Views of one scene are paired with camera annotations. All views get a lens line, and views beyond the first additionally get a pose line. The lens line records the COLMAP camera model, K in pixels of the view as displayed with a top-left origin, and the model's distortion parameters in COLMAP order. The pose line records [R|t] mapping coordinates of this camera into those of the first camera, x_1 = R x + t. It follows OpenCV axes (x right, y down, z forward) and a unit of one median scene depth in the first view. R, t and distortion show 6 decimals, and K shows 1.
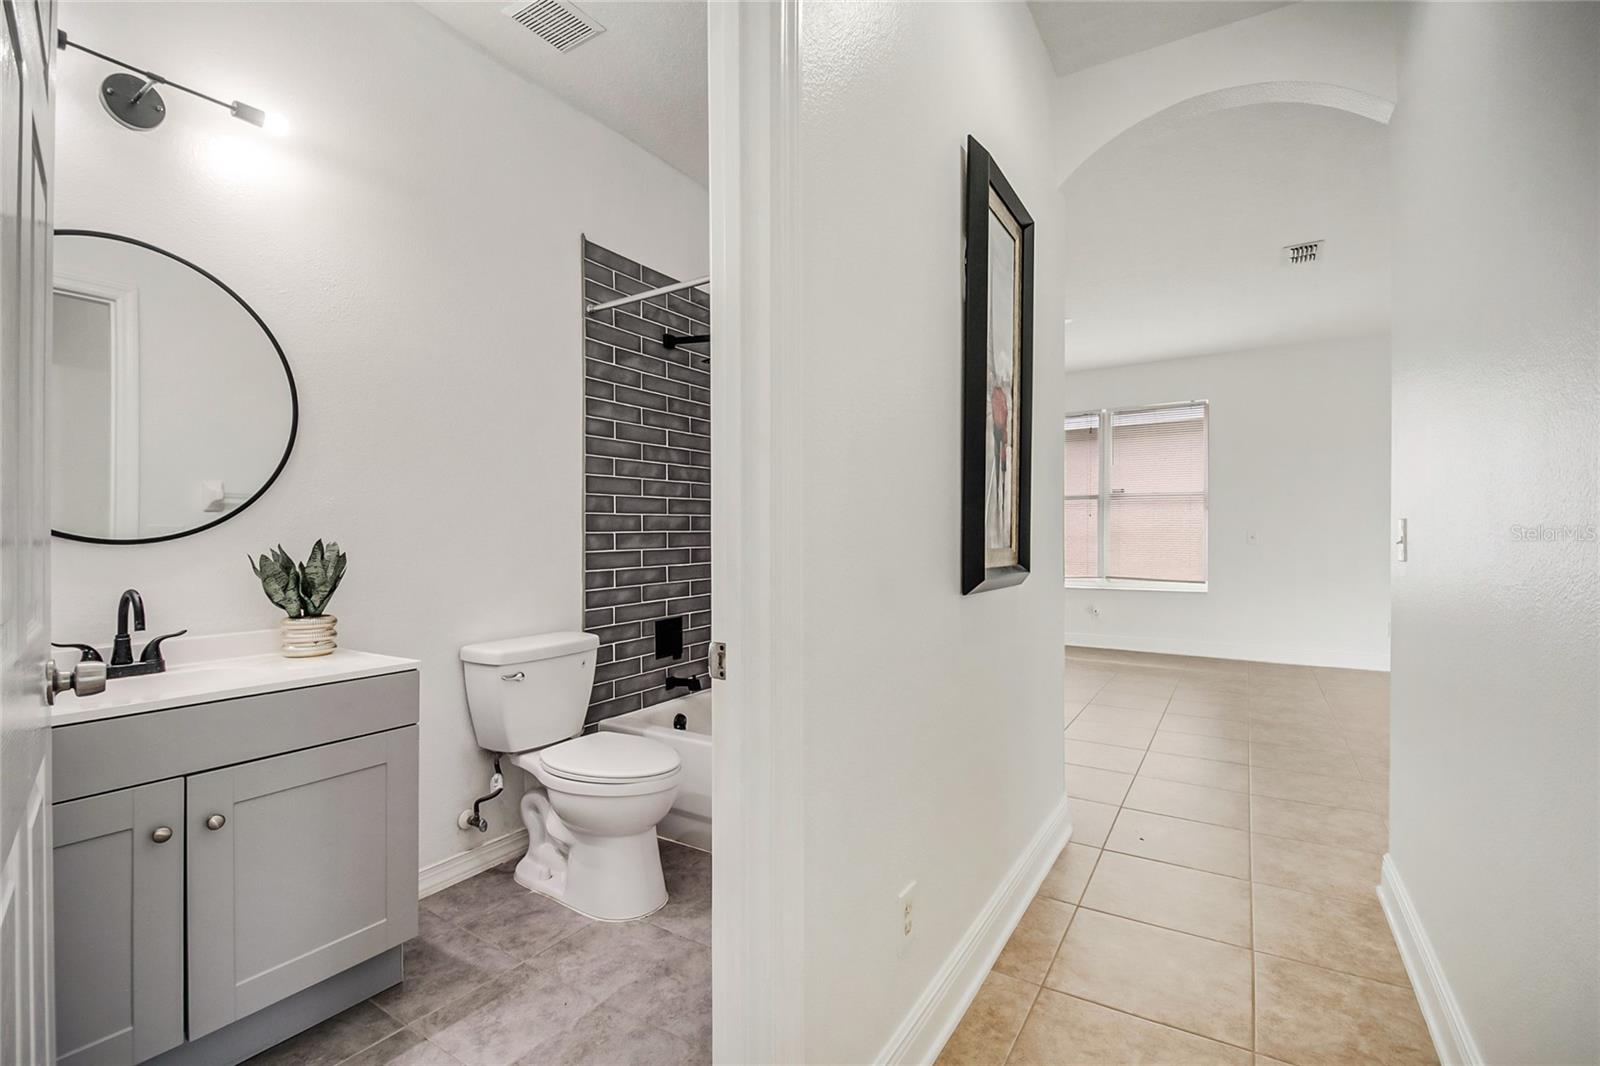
lens RADIAL K [[709.1, 0, 824.1], [0, 709.1, 540.7], [0, 0, 1]] dist [0.003242, -0.008536]
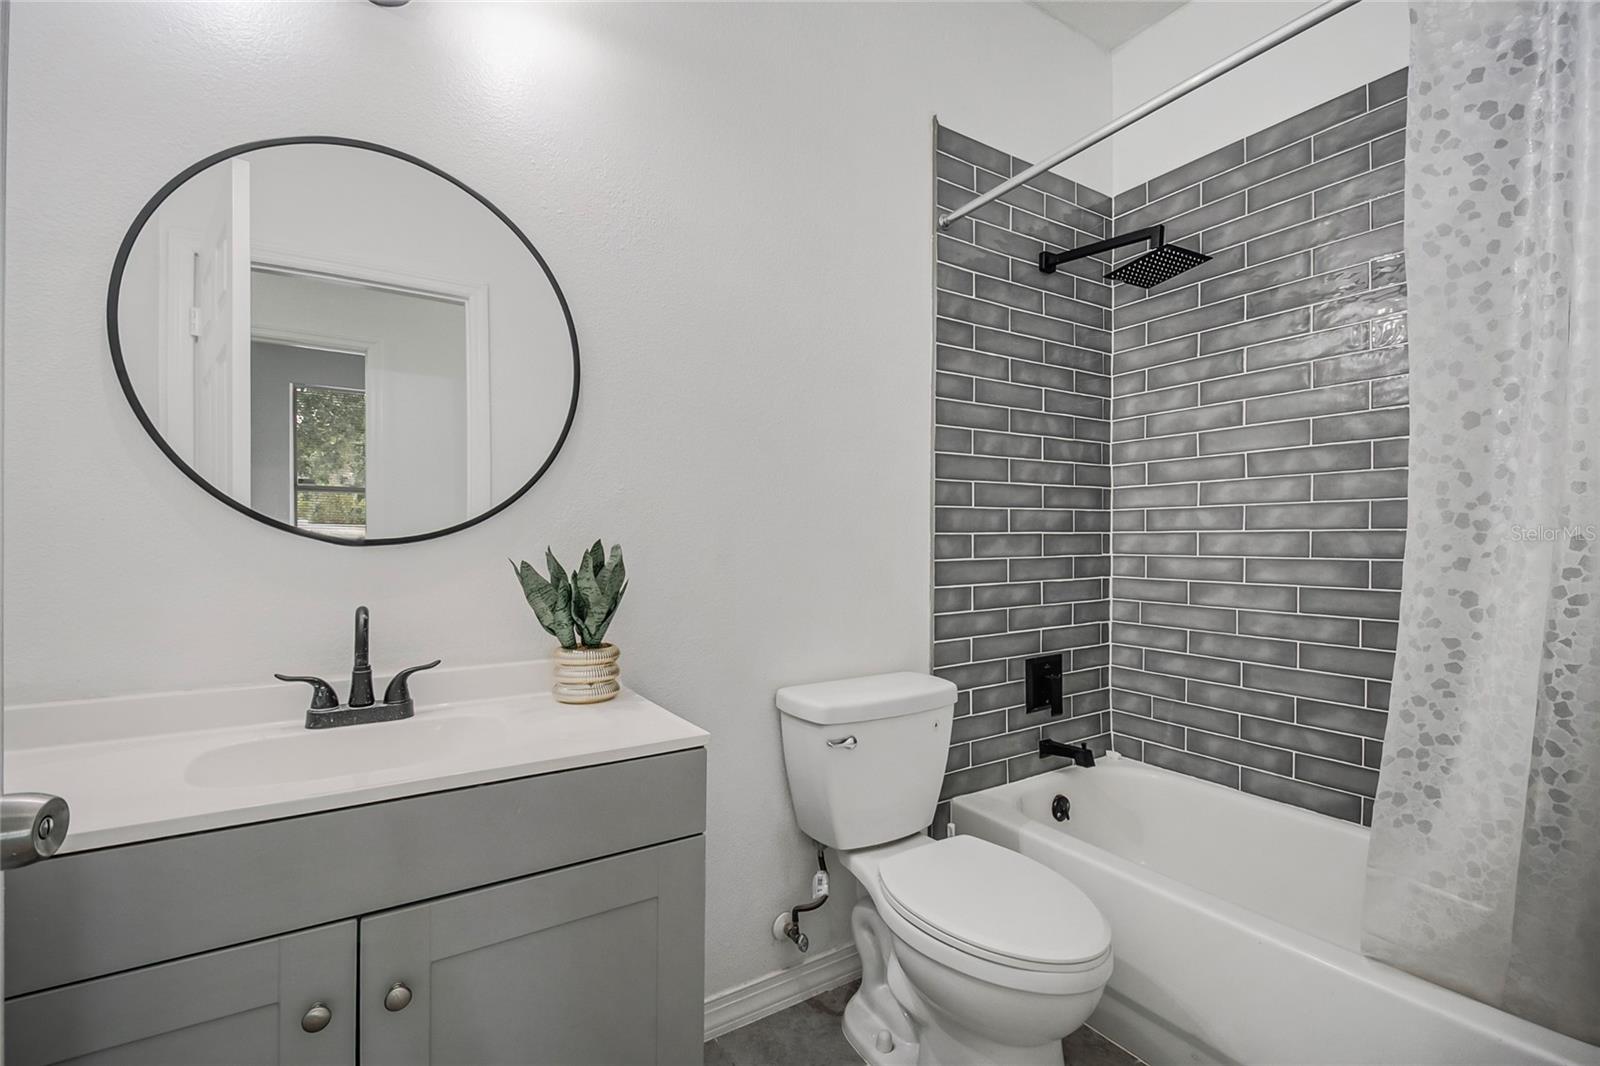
lens RADIAL K [[709.1, 0, 799.9], [0, 709.1, 540.5], [0, 0, 1]] dist [0.003242, -0.008536]
pose [[0.892656, -0.000029, -0.450738, -0.157020], [-0.004944, 0.999939, -0.009857, 0.003604], [0.450711, 0.011027, 0.892602, 0.346700]]
